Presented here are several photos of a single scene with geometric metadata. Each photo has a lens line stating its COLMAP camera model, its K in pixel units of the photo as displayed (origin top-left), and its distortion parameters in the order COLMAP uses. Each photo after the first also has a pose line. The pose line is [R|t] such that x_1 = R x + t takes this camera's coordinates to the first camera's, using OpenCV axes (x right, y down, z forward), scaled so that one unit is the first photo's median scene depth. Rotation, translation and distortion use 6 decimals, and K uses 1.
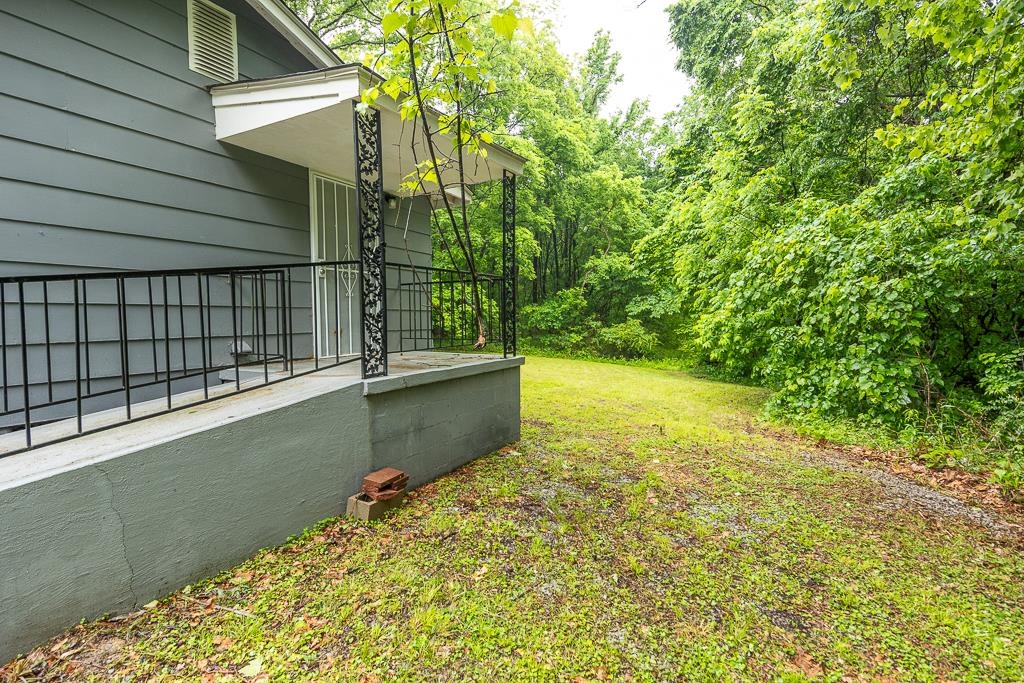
lens RADIAL K [[488.8, 0, 506.4], [0, 488.8, 347.4], [0, 0, 1]] dist [0.002164, 0.000503]
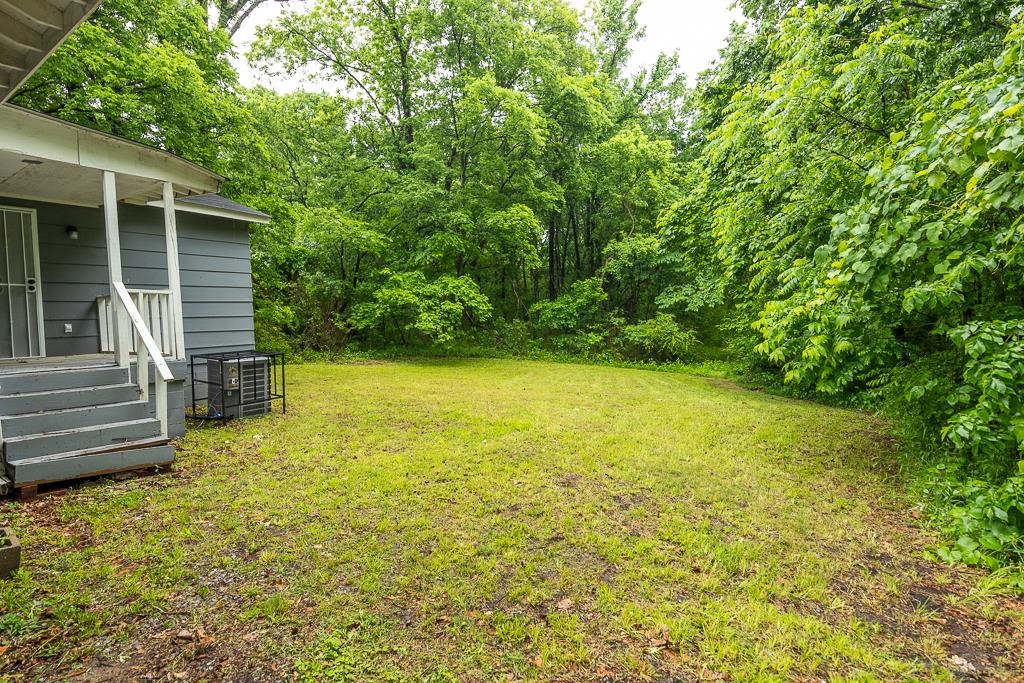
lens RADIAL K [[490.9, 0, 512.0], [0, 490.9, 341.5], [0, 0, 1]] dist [0.015632, 0.000045]
pose [[0.997711, -0.024035, -0.063210, 0.057120], [0.023430, 0.999672, -0.010299, -0.008857], [0.063437, 0.008794, 0.997947, 0.166888]]
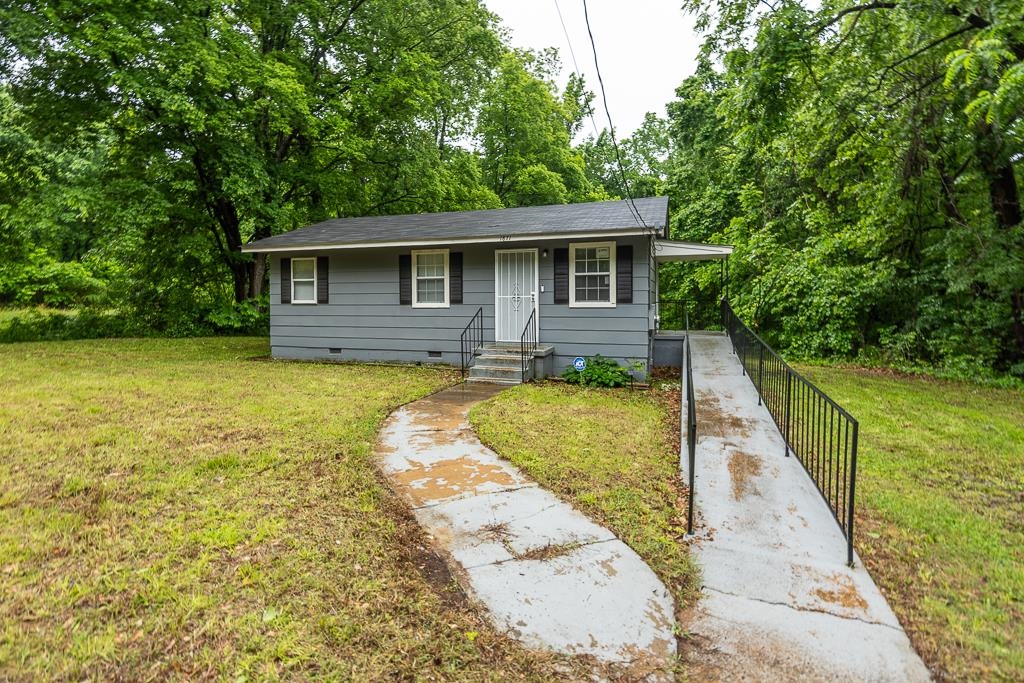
lens RADIAL K [[490.9, 0, 512.0], [0, 490.9, 341.5], [0, 0, 1]] dist [0.015632, 0.000045]
pose [[0.978117, 0.002401, 0.208042, -0.296420], [-0.005541, 0.999879, 0.014509, 0.011486], [-0.207982, -0.015344, 0.978012, -0.233982]]
